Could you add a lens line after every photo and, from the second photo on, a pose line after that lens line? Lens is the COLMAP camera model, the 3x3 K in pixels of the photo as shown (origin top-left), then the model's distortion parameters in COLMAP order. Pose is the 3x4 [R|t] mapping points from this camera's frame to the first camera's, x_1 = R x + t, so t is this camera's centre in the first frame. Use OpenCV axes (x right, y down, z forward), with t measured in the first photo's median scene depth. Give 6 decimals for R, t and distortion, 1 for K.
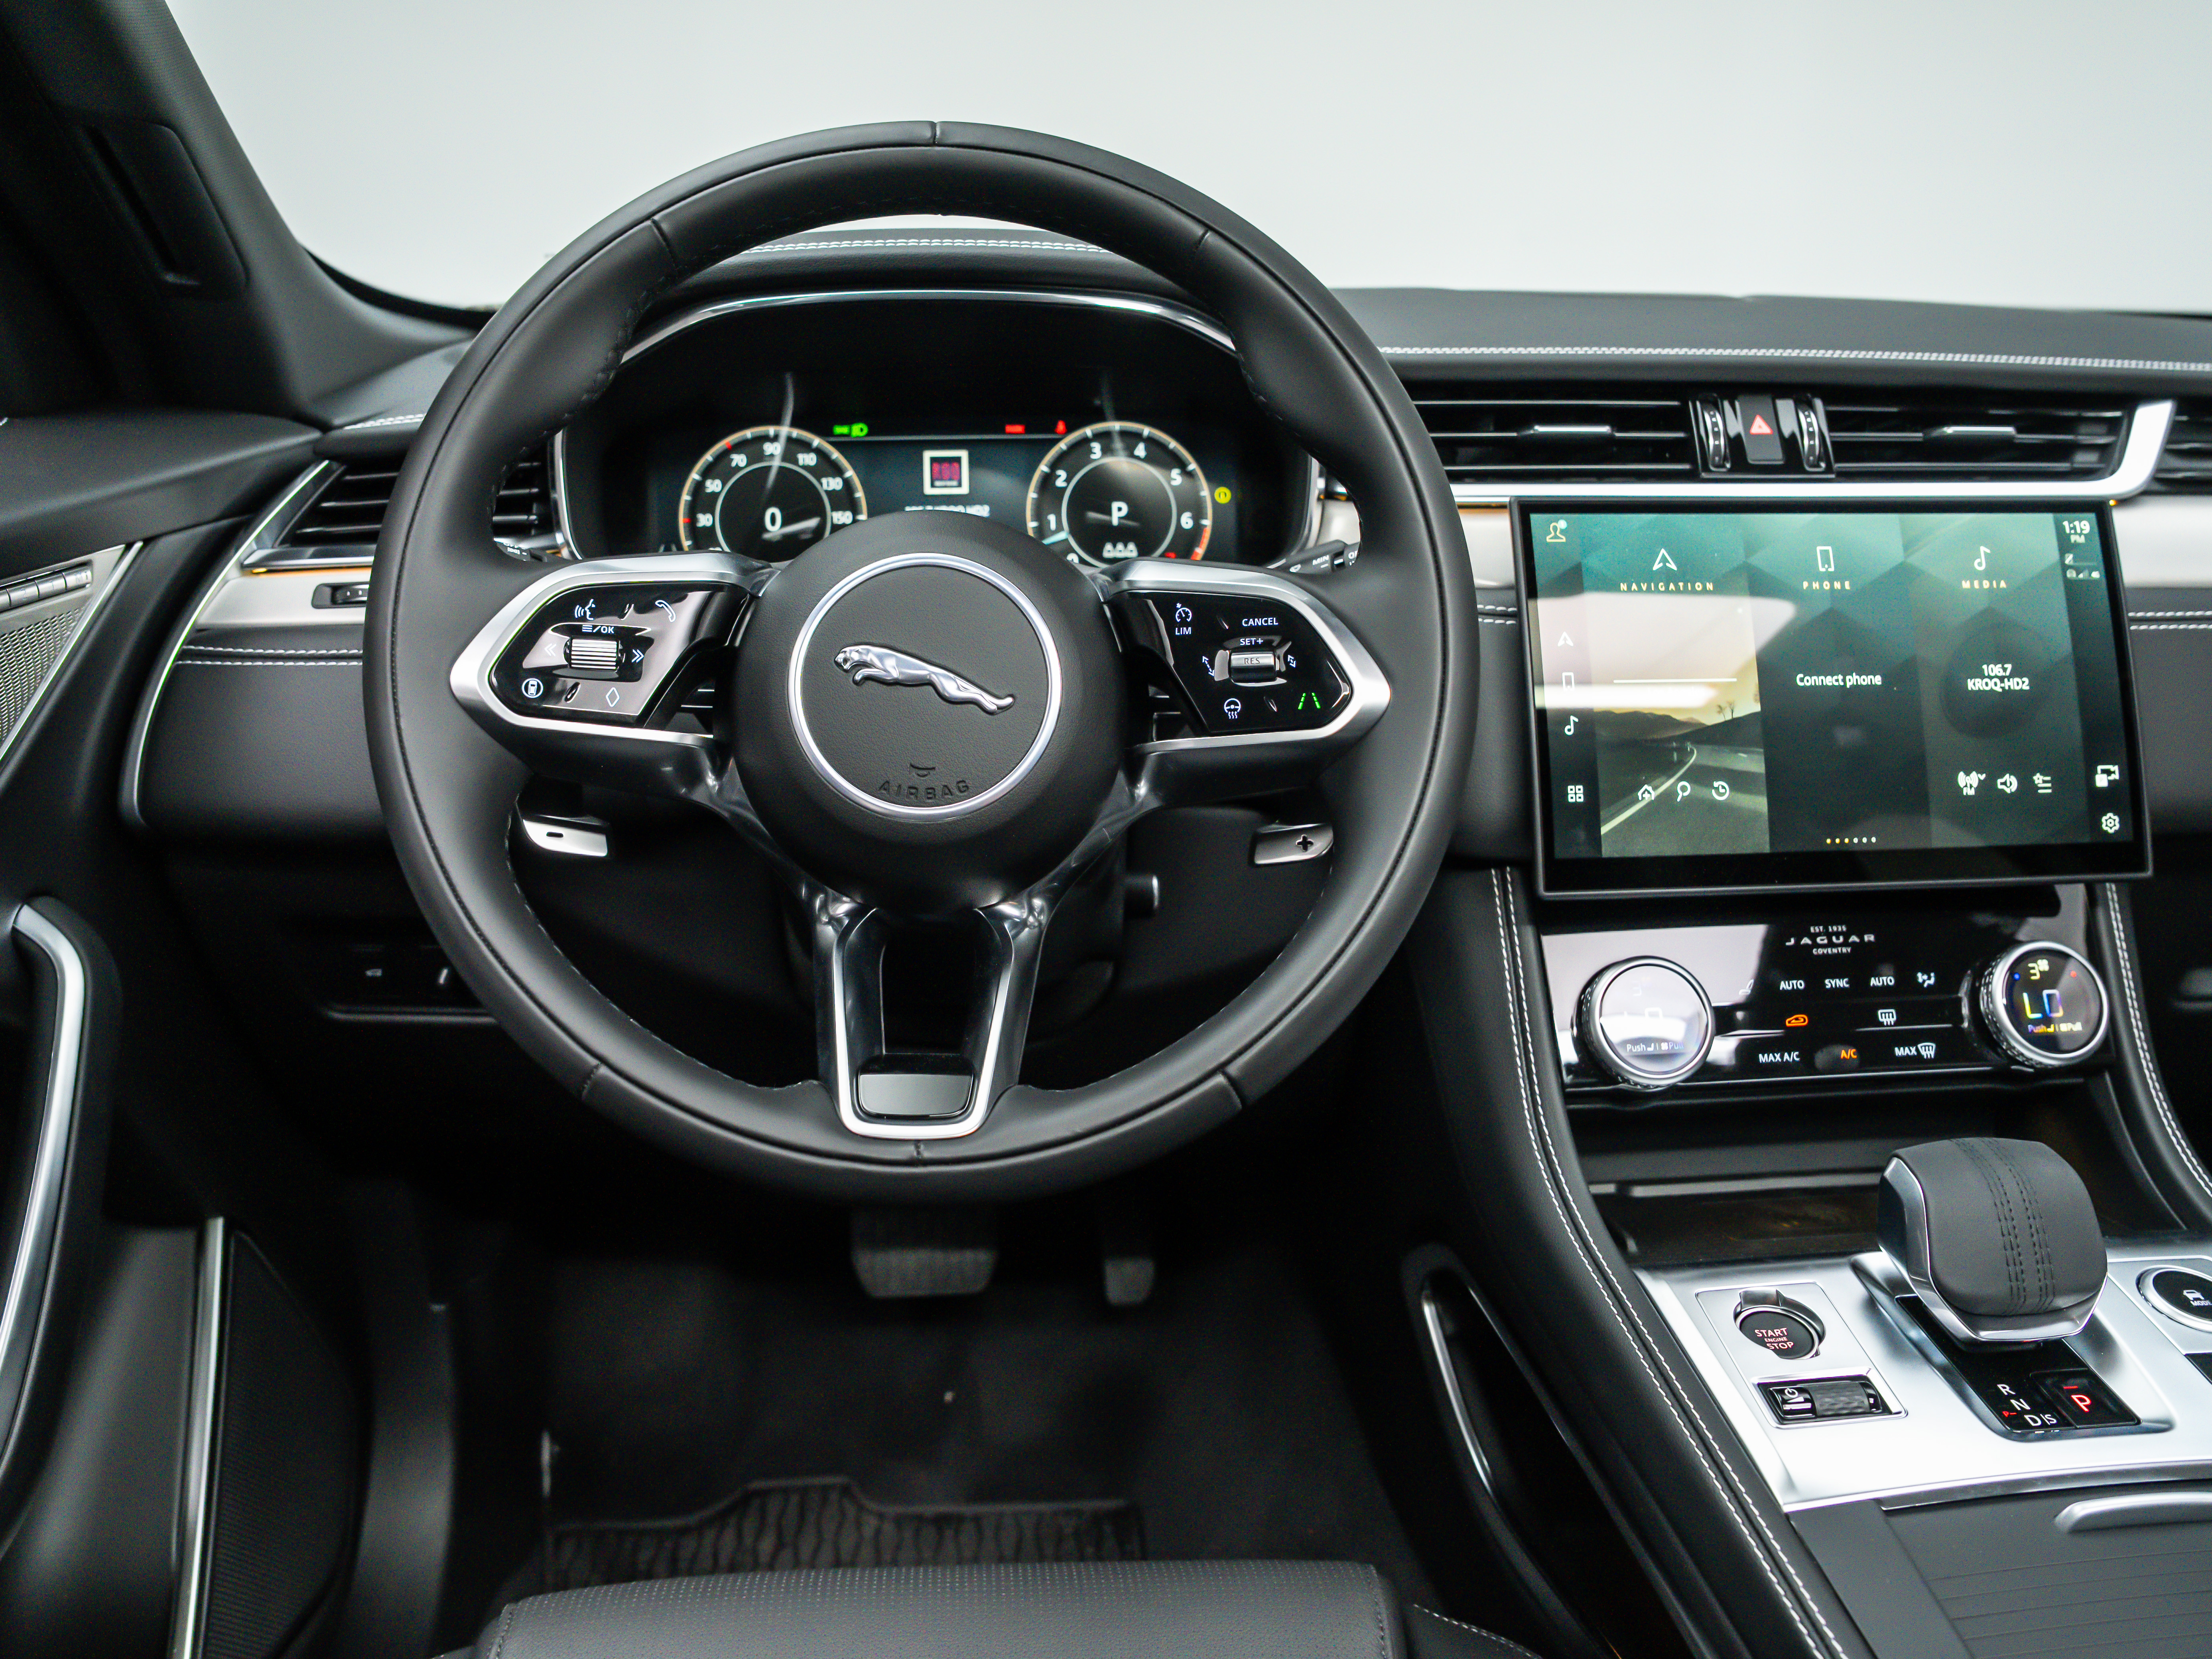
lens RADIAL K [[1673.4, 0, 1106.0], [0, 1673.4, 829.5], [0, 0, 1]] dist [-0.114960, 0.082139]
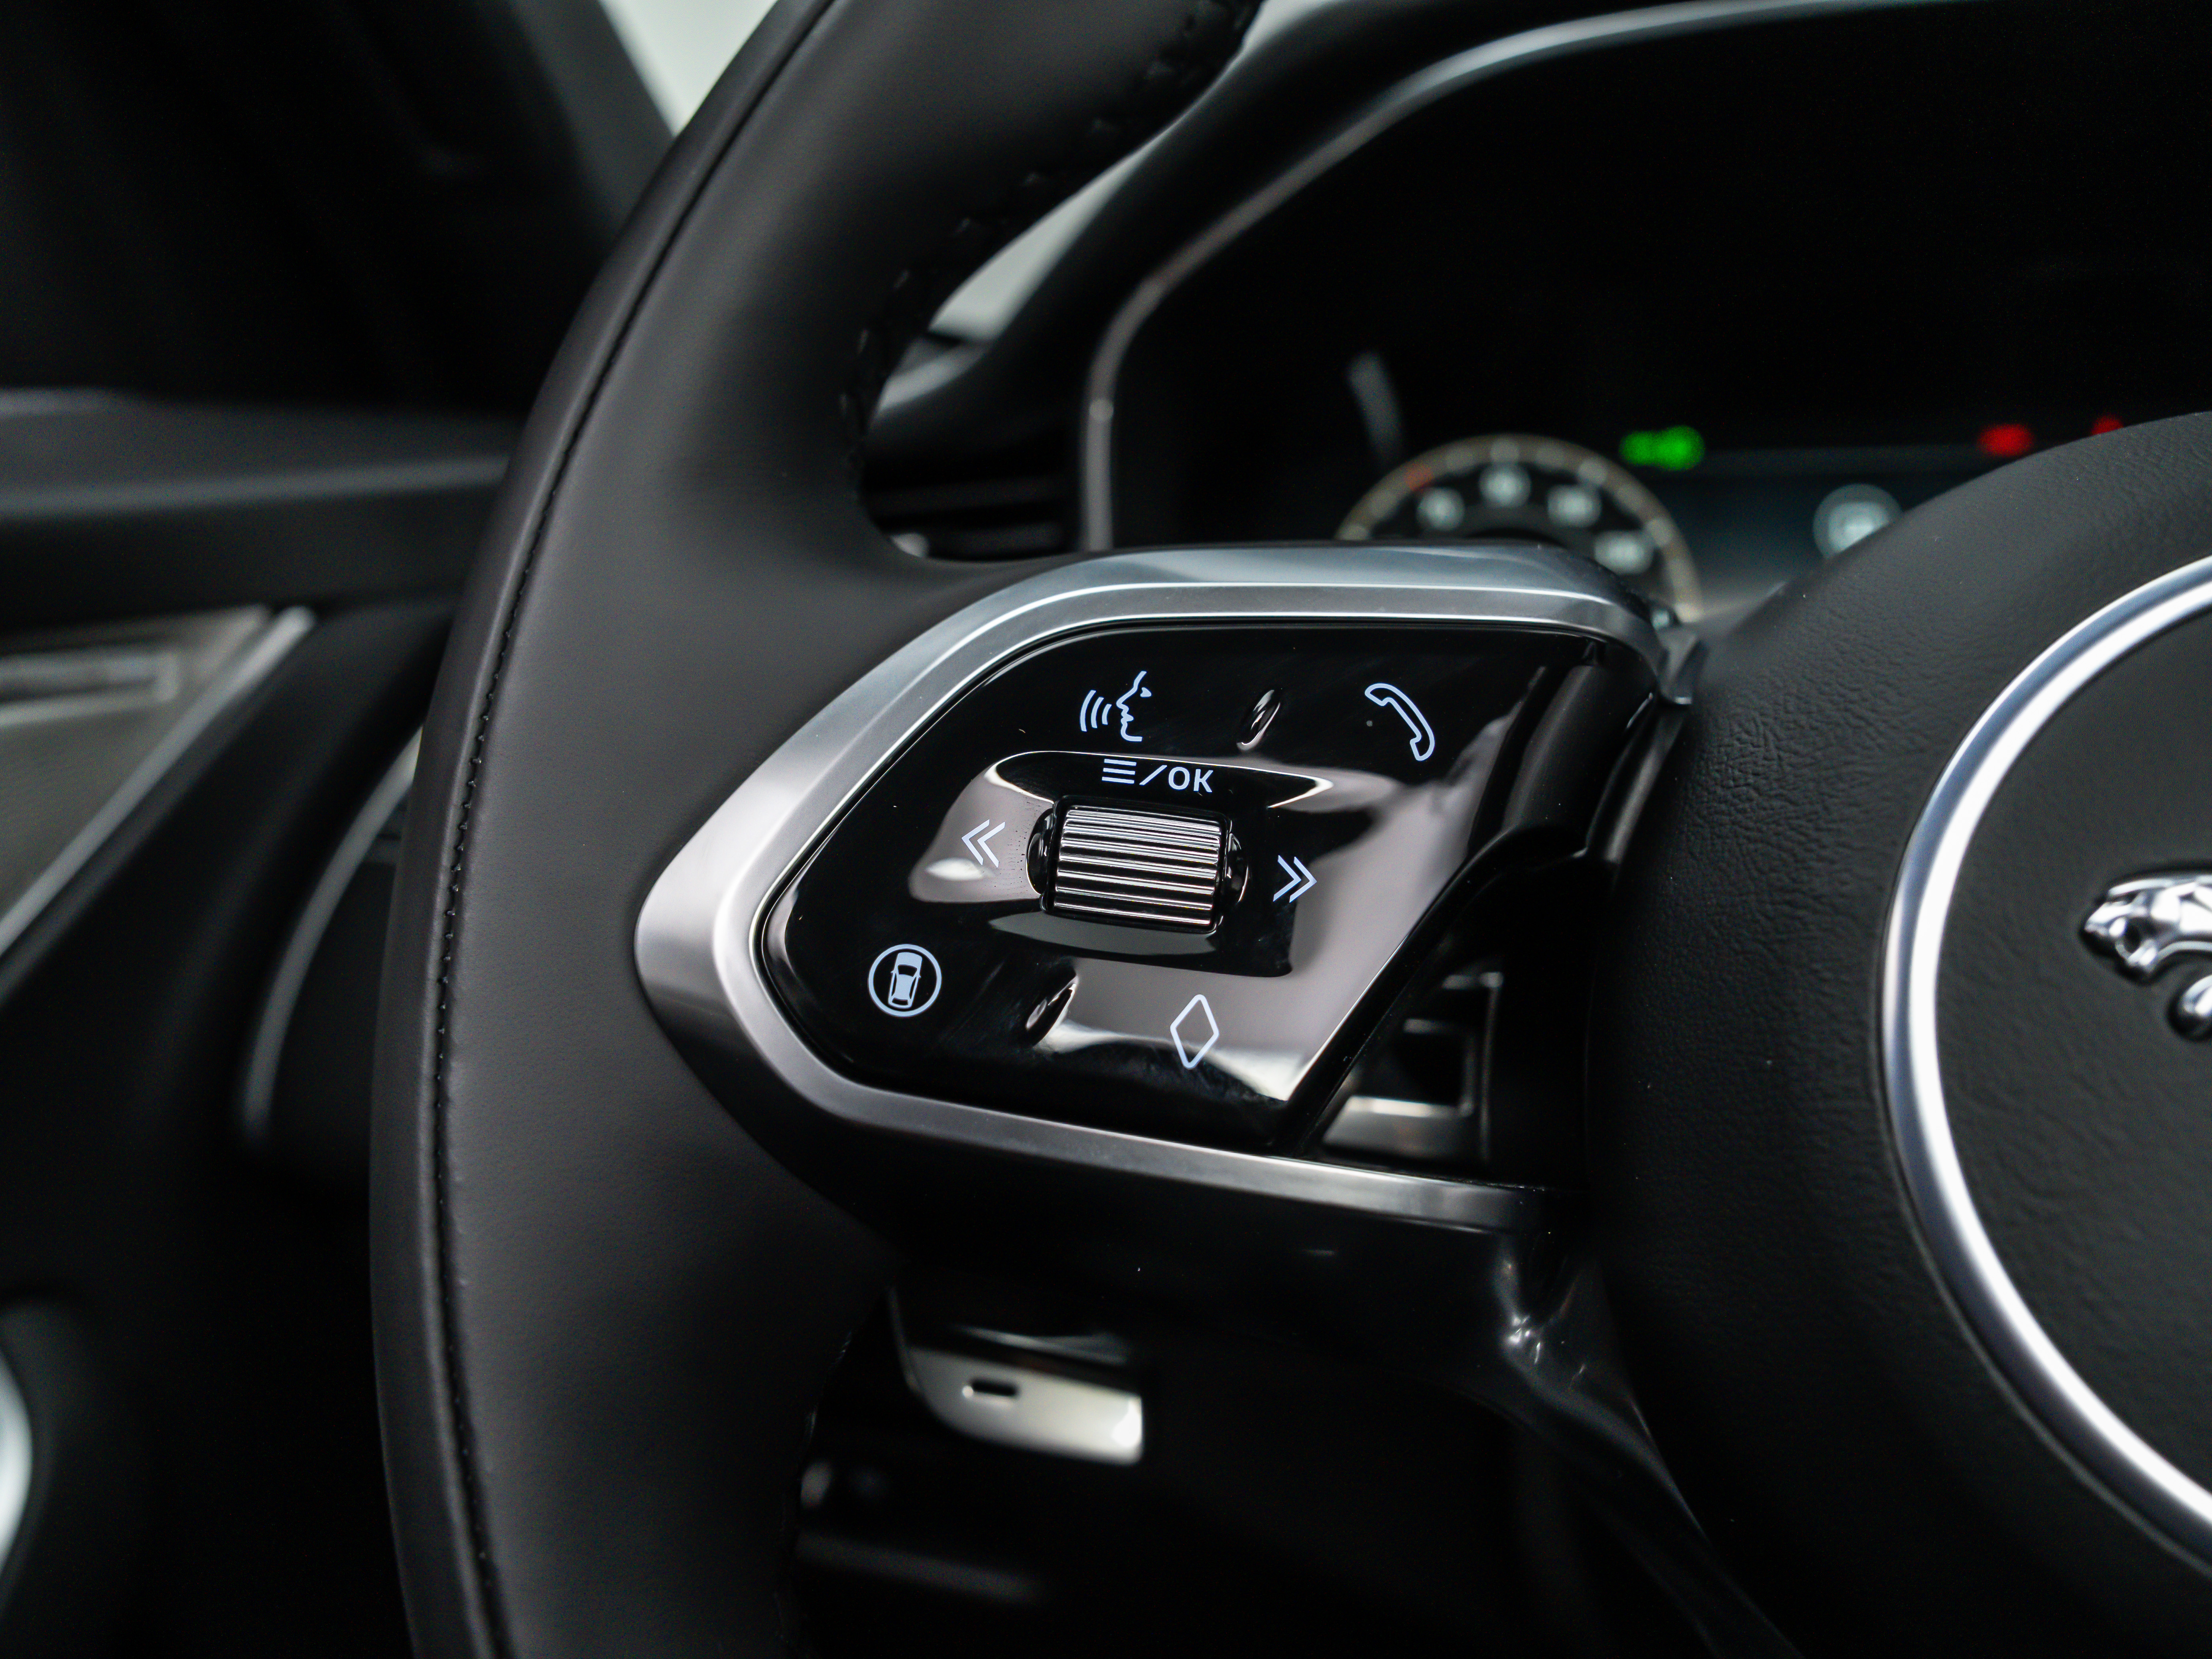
lens RADIAL K [[1673.4, 0, 1106.0], [0, 1673.4, 829.5], [0, 0, 1]] dist [-0.114960, 0.082139]
pose [[0.946865, 0.028366, -0.320377, -0.179529], [-0.071323, 0.989821, -0.123152, -0.061500], [0.313622, 0.139459, 0.939251, 0.586284]]
